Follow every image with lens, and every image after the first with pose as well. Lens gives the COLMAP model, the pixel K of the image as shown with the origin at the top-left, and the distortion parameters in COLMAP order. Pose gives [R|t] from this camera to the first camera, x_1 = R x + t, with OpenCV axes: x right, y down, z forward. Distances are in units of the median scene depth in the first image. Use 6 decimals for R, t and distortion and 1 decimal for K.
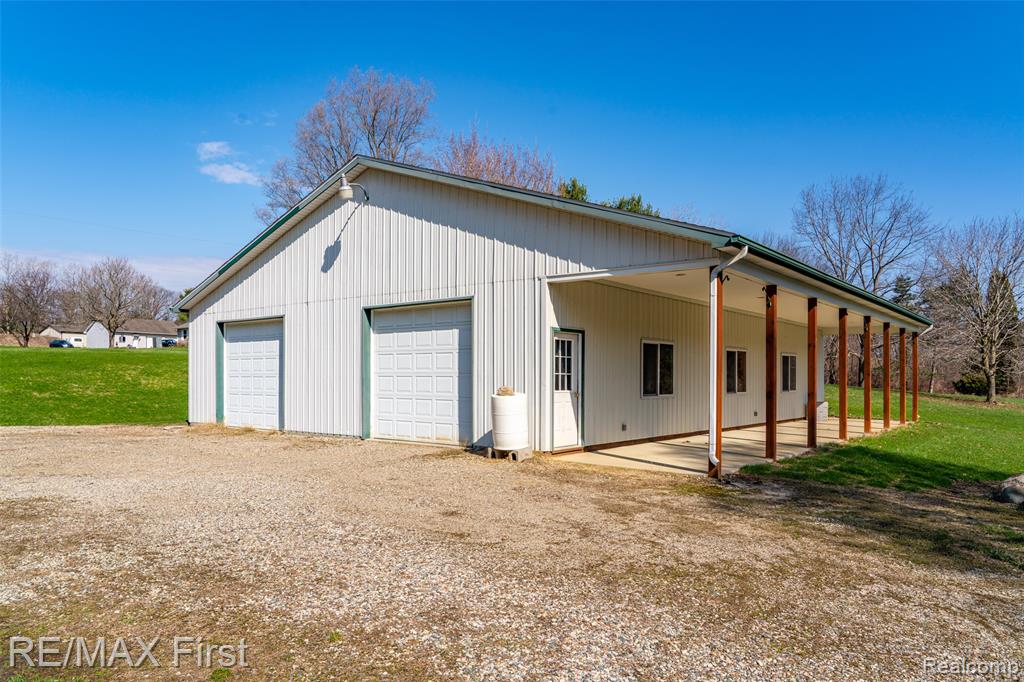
lens RADIAL K [[712.6, 0, 510.6], [0, 712.6, 351.0], [0, 0, 1]] dist [-0.001364, 0.001991]
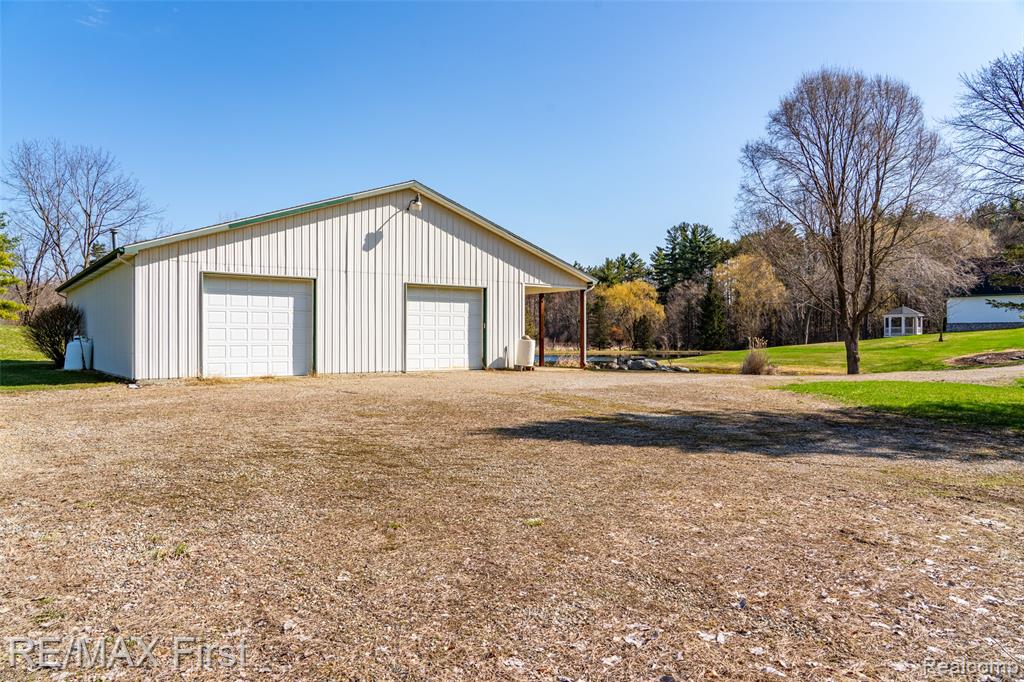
lens RADIAL K [[712.6, 0, 514.7], [0, 712.6, 343.1], [0, 0, 1]] dist [-0.001364, 0.001991]
pose [[0.166729, 0.013539, 0.985910, -1.653439], [-0.010858, 0.999870, -0.011895, 0.078988], [-0.985943, -0.008721, 0.166855, 0.557406]]
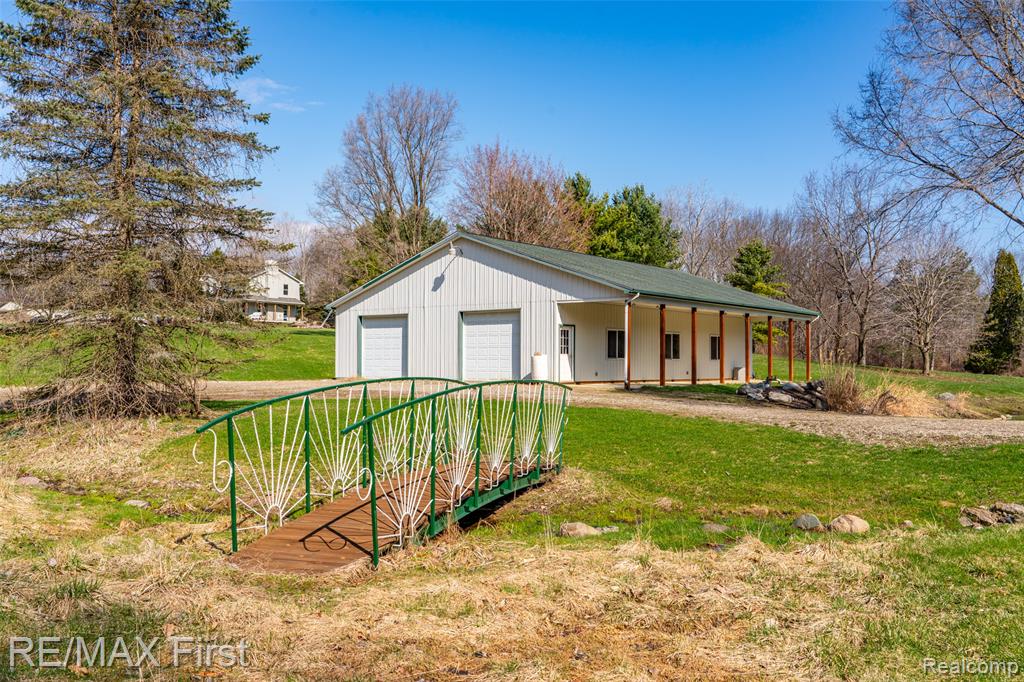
lens RADIAL K [[892.1, 0, 513.0], [0, 892.1, 338.5], [0, 0, 1]] dist [0.010574, 0.001394]
pose [[0.999980, 0.001897, 0.006103, -0.081236], [-0.001977, 0.999911, 0.013223, -0.020794], [-0.006078, -0.013235, 0.999894, -1.409964]]
